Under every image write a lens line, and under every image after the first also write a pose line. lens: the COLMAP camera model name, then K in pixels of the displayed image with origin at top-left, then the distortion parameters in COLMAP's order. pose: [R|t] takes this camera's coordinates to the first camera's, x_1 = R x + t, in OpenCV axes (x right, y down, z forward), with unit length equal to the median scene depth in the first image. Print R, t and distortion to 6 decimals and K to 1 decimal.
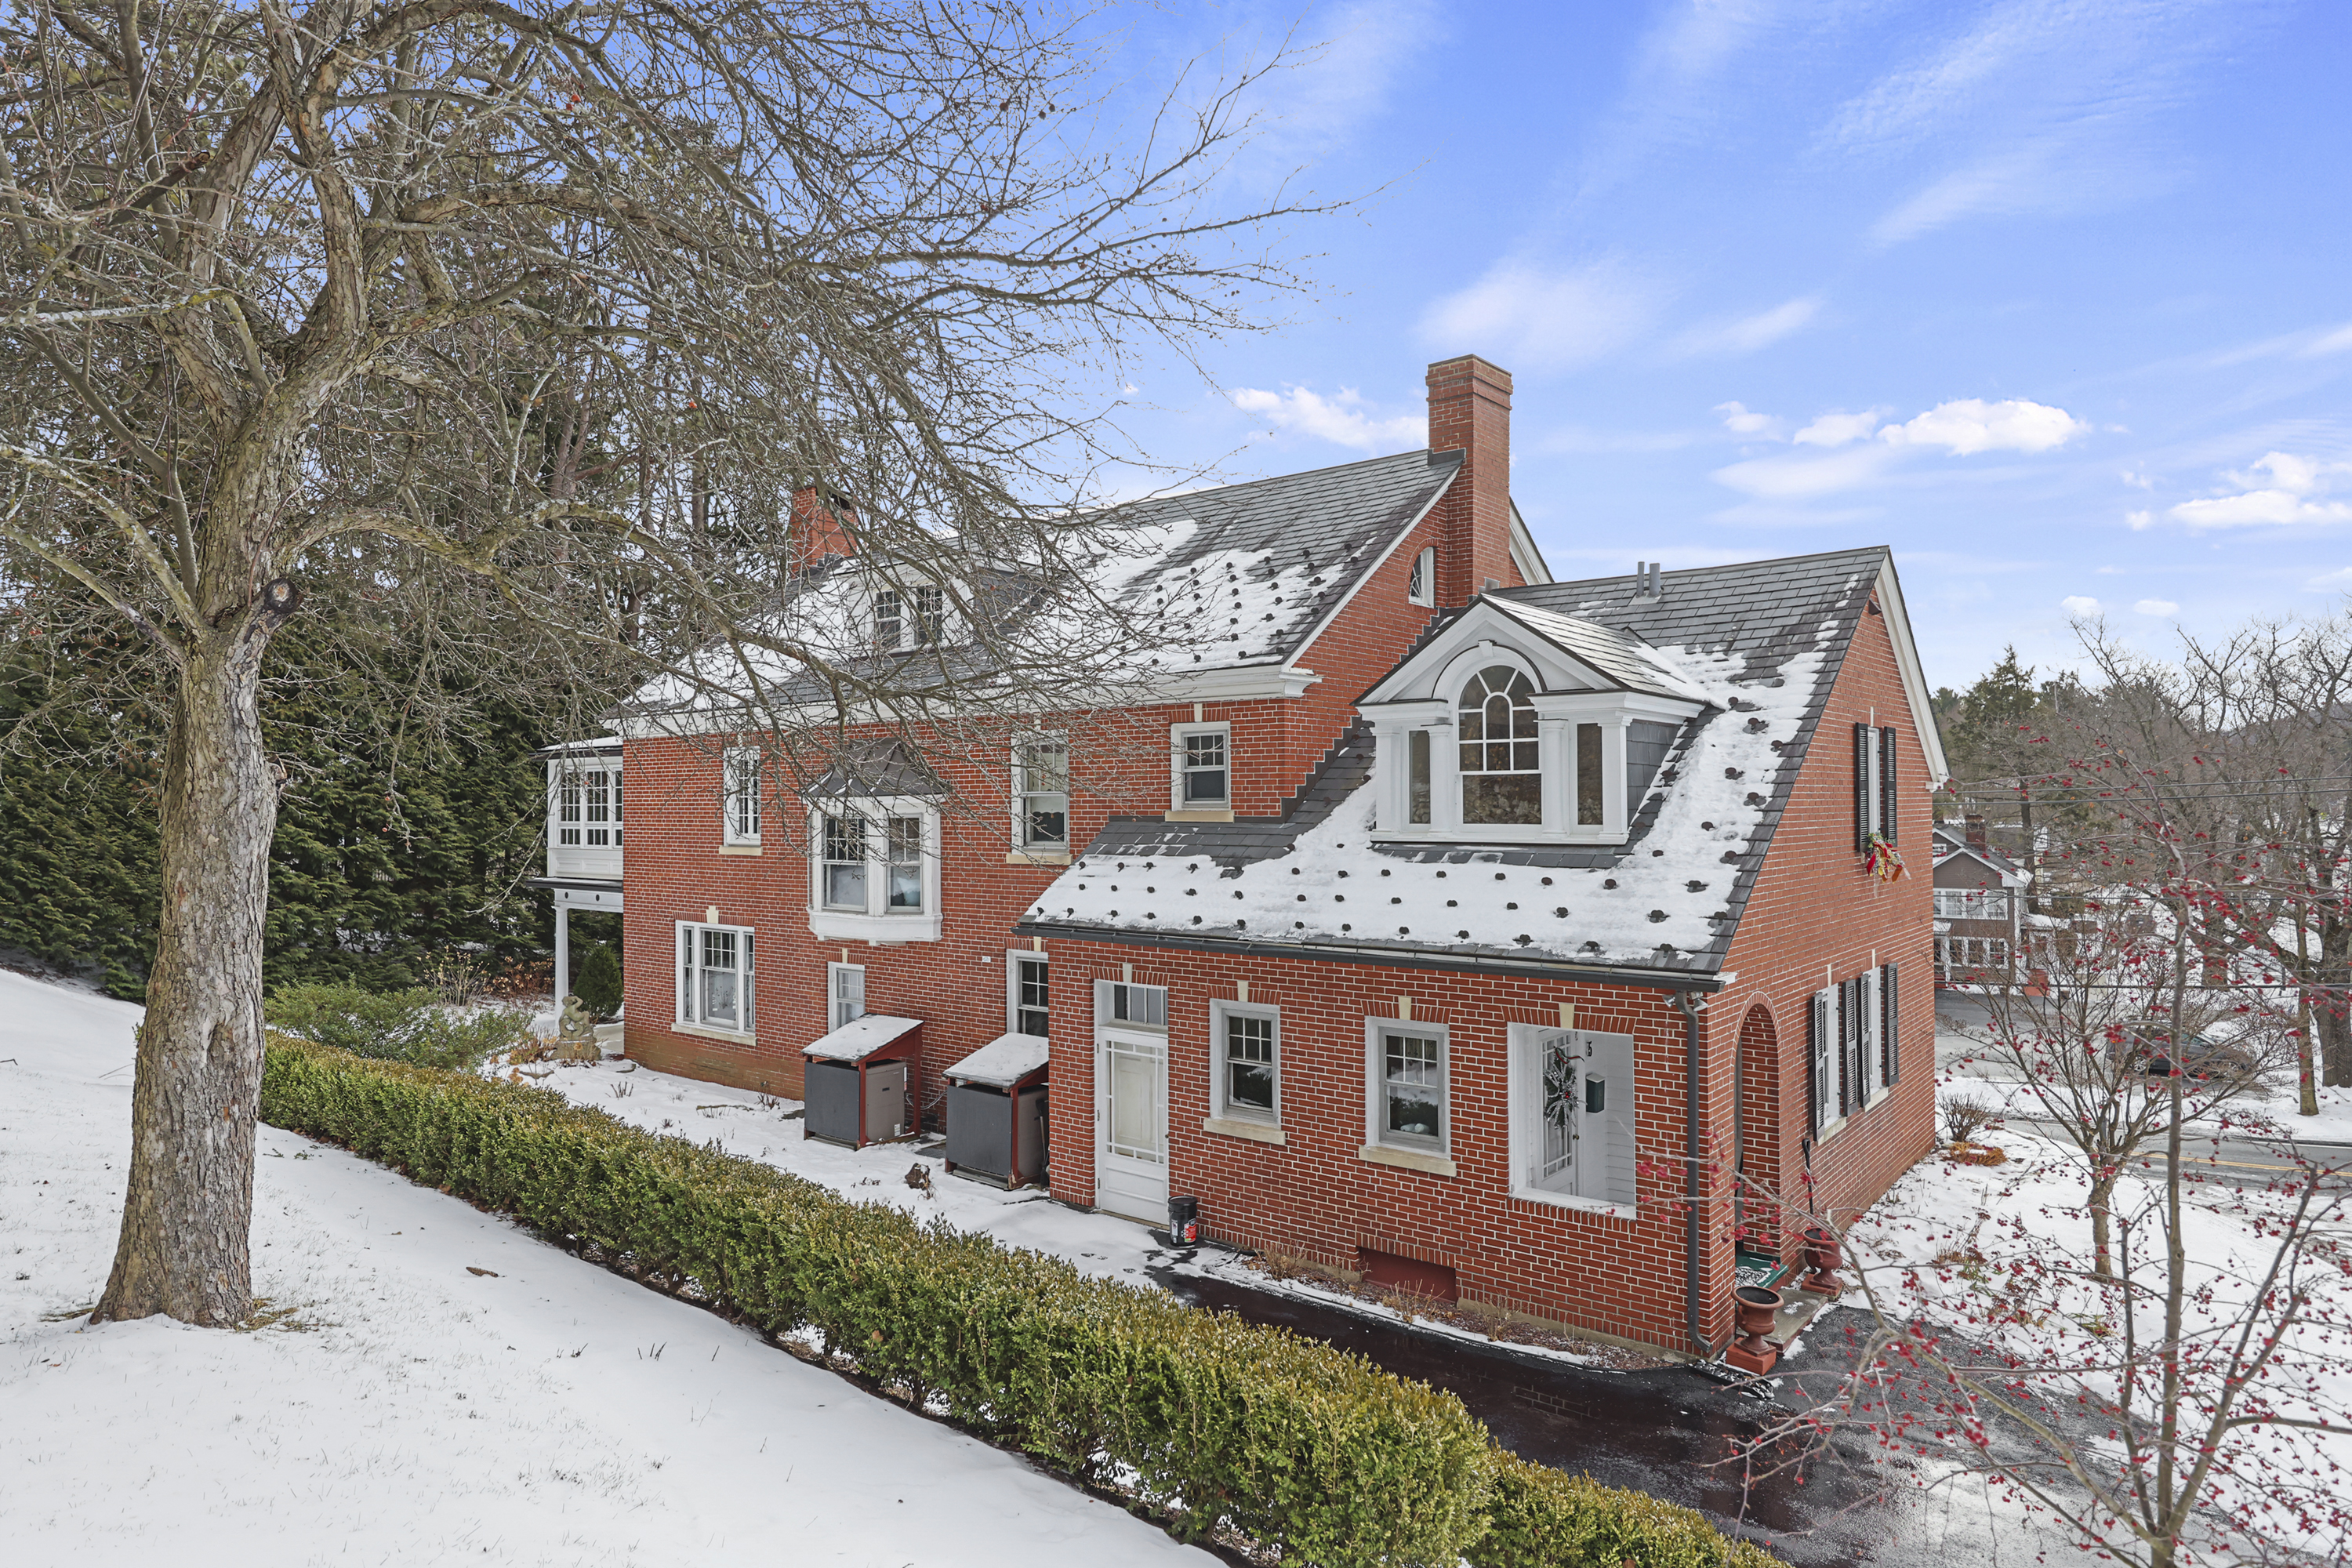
lens RADIAL K [[1389.1, 0, 1180.4], [0, 1389.1, 788.6], [0, 0, 1]] dist [0.000359, -0.001224]
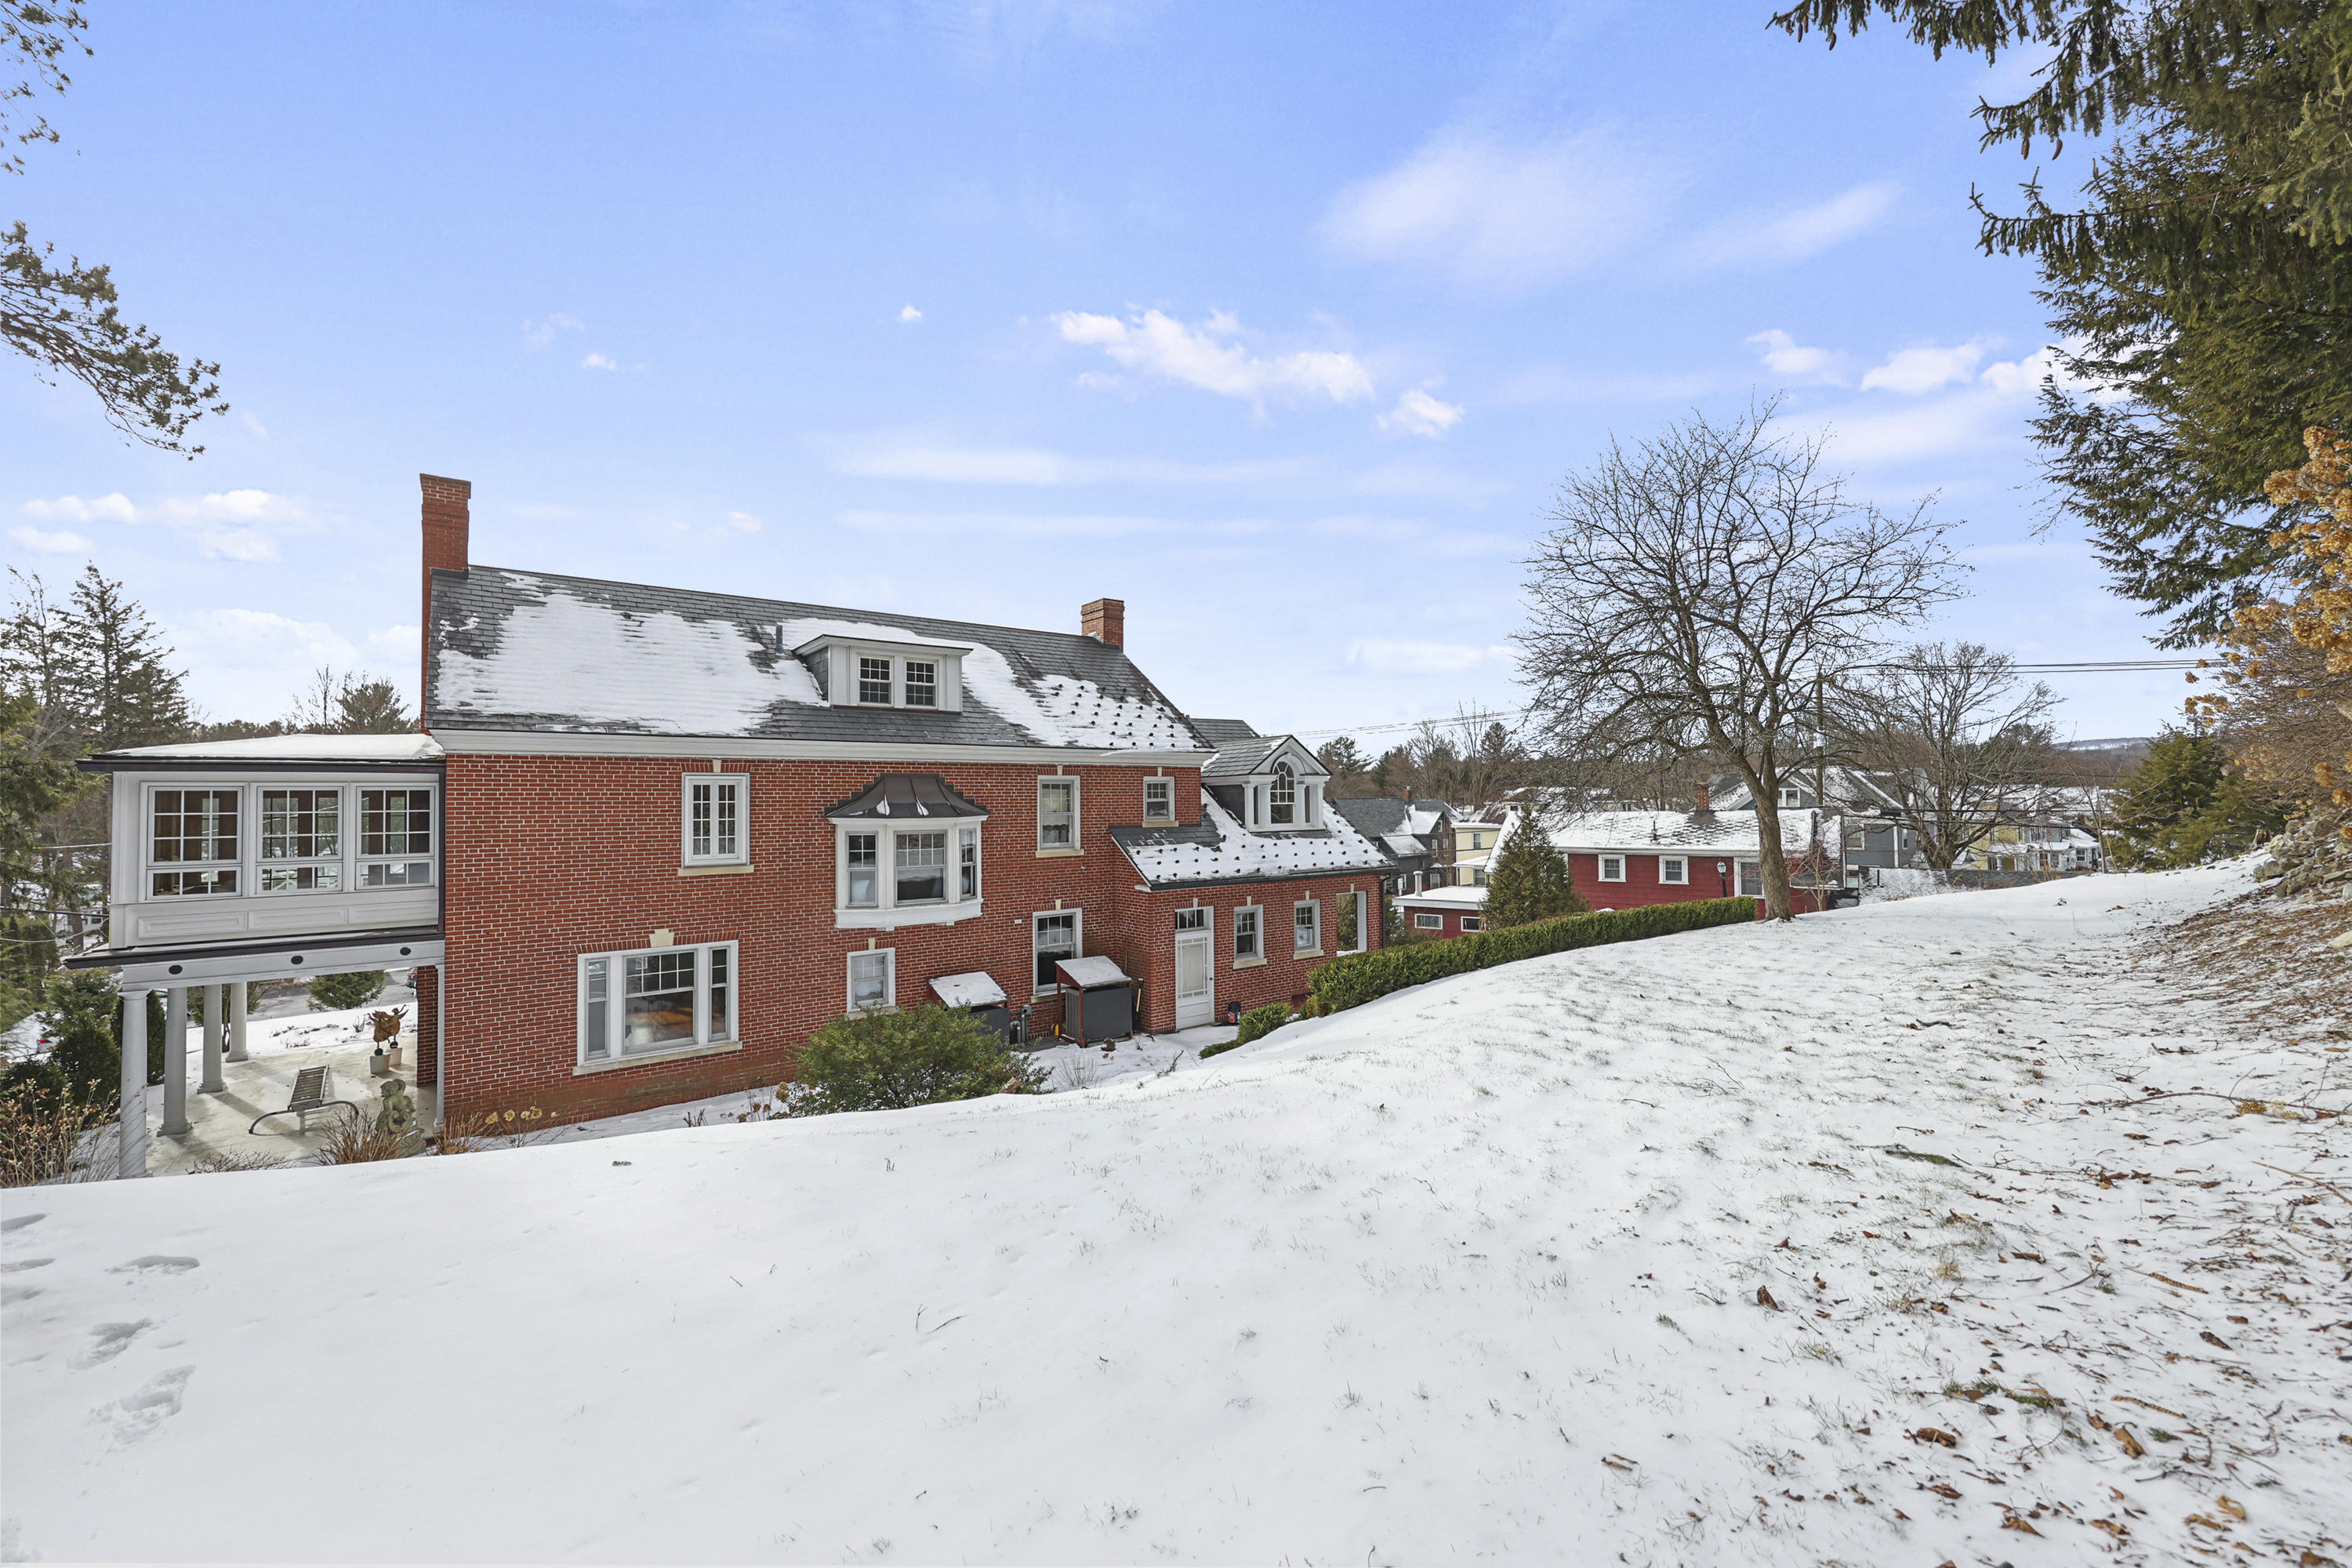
lens RADIAL K [[958.7, 0, 1178.0], [0, 958.7, 775.6], [0, 0, 1]] dist [0.002751, 0.000584]
pose [[0.216377, 0.019097, 0.976123, -1.195219], [-0.009549, 0.999802, -0.017444, -0.023186], [-0.976263, -0.005547, 0.216517, 0.619838]]
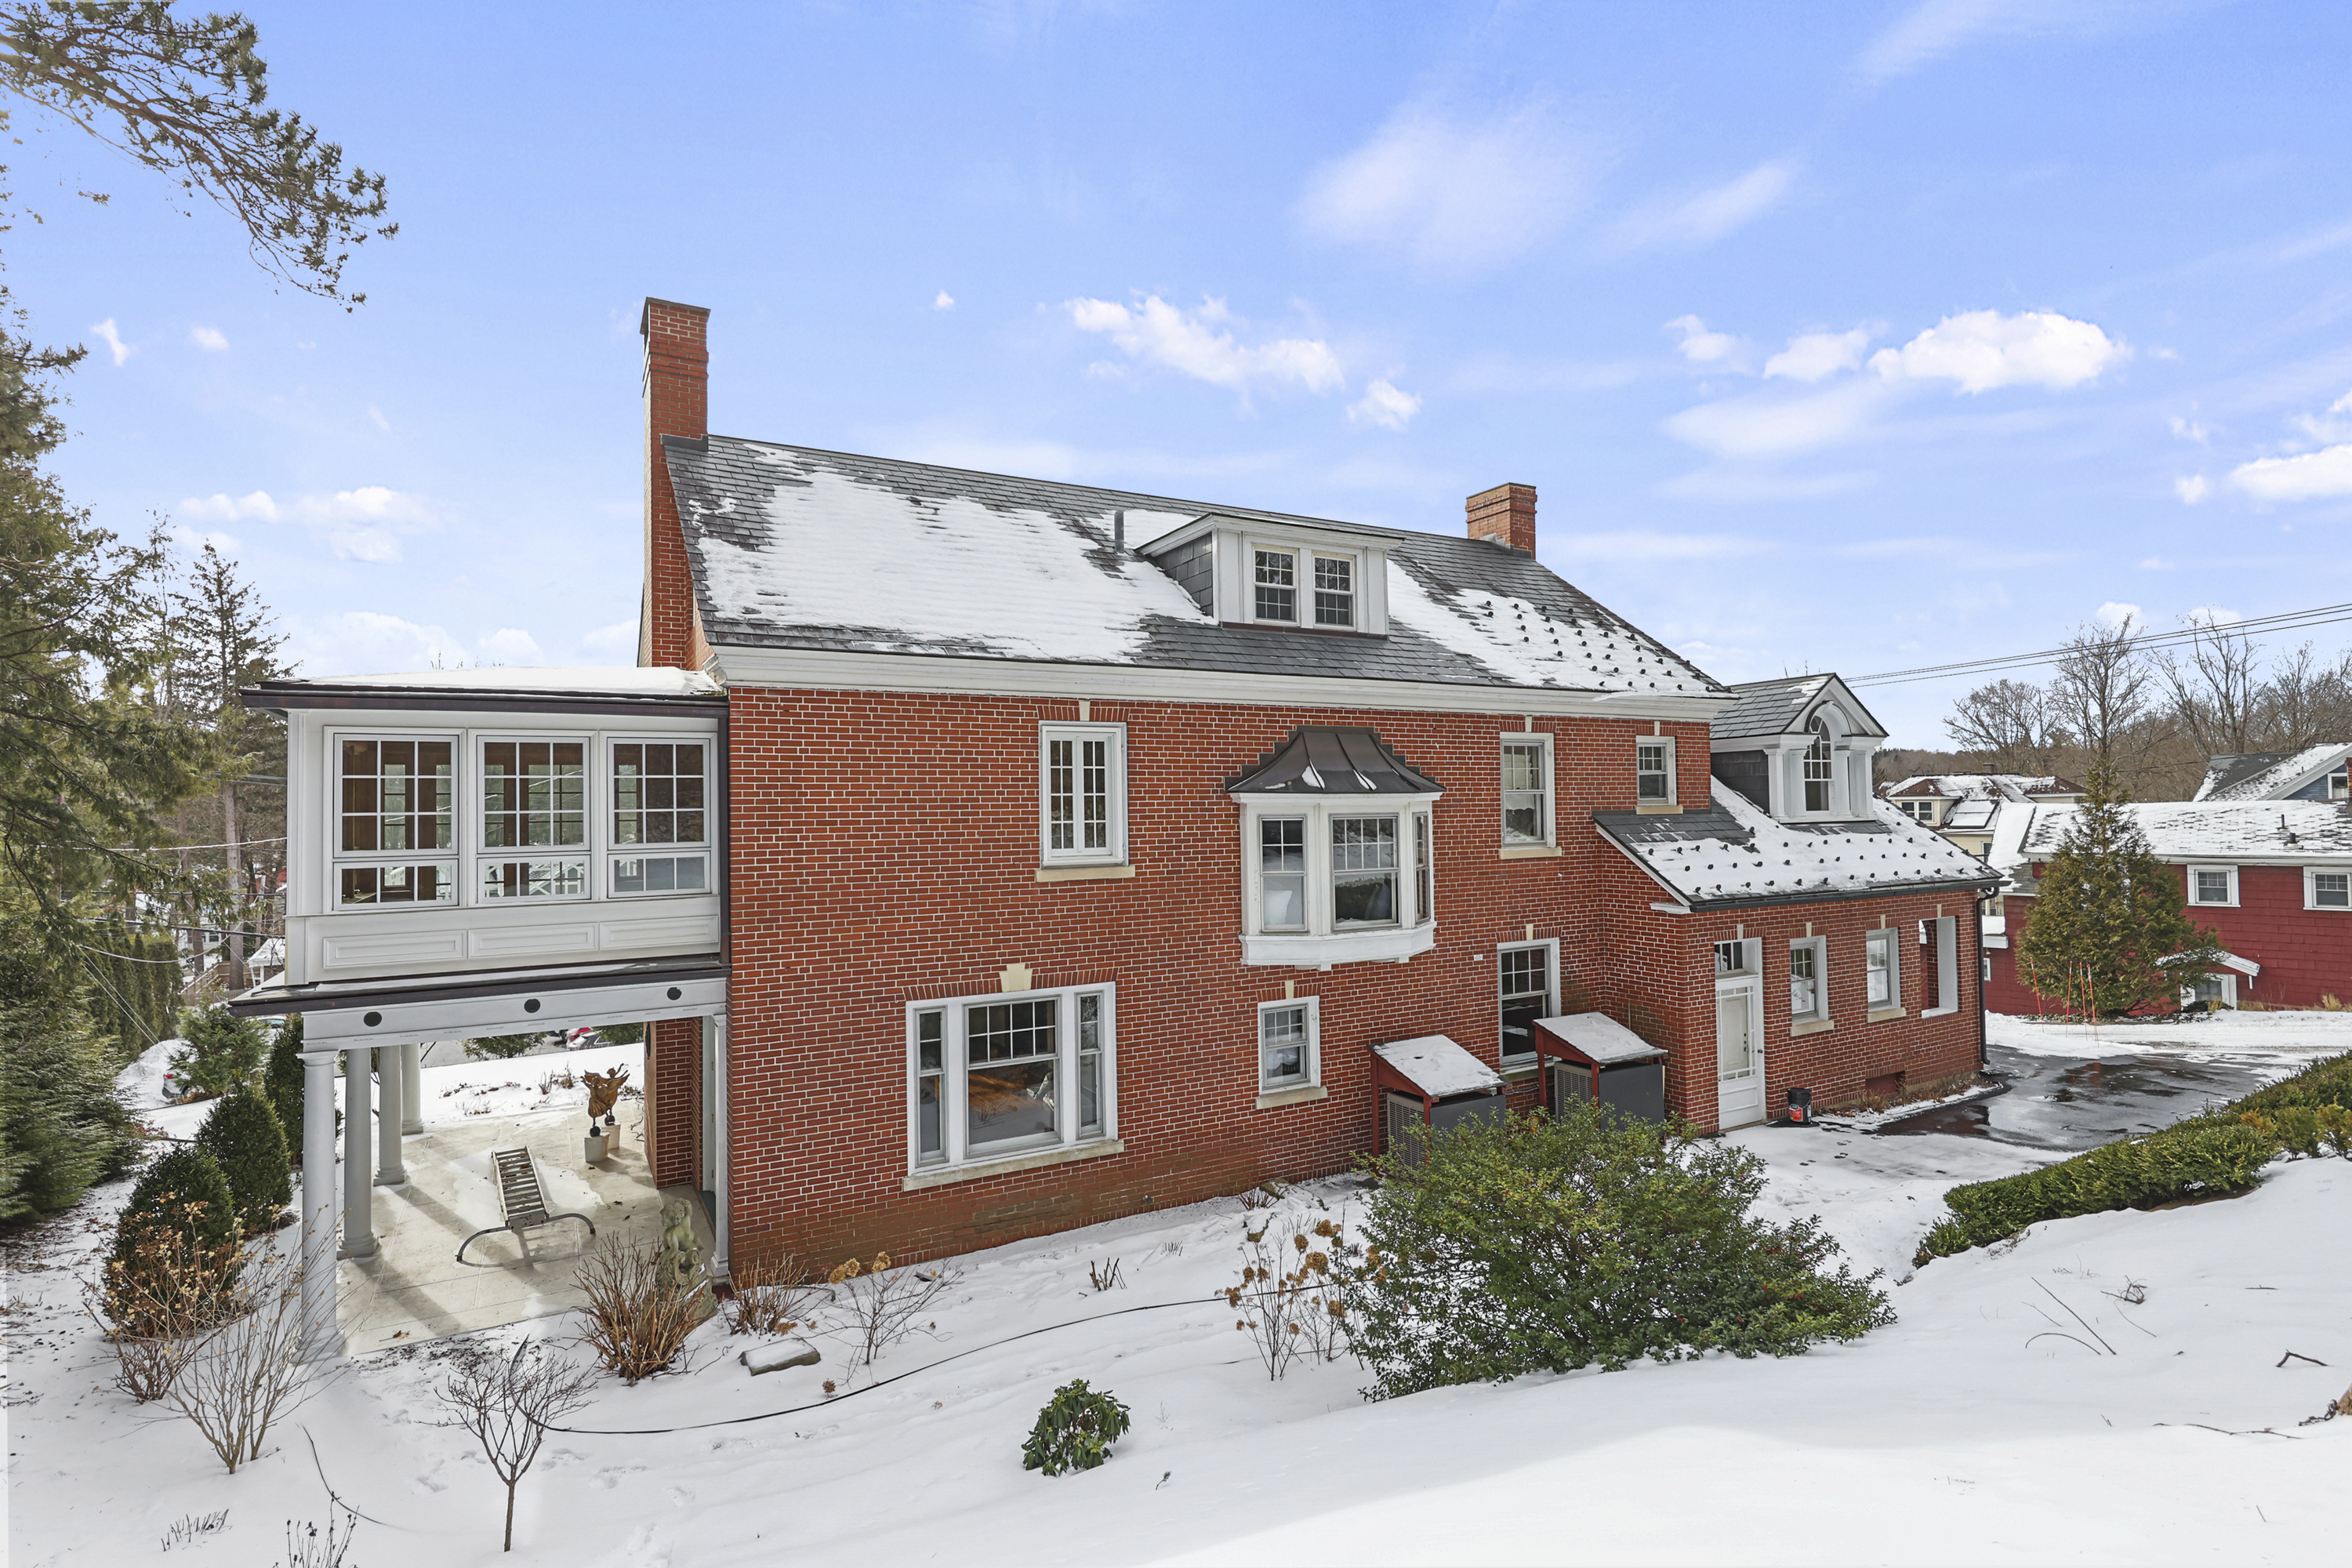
lens RADIAL K [[1154.5, 0, 1176.8], [0, 1154.5, 777.3], [0, 0, 1]] dist [0.003655, 0.000180]
pose [[0.356481, 0.016489, 0.934157, -1.037811], [-0.002841, 0.999859, -0.016564, 0.008332], [-0.934298, 0.003250, 0.356477, 0.942864]]
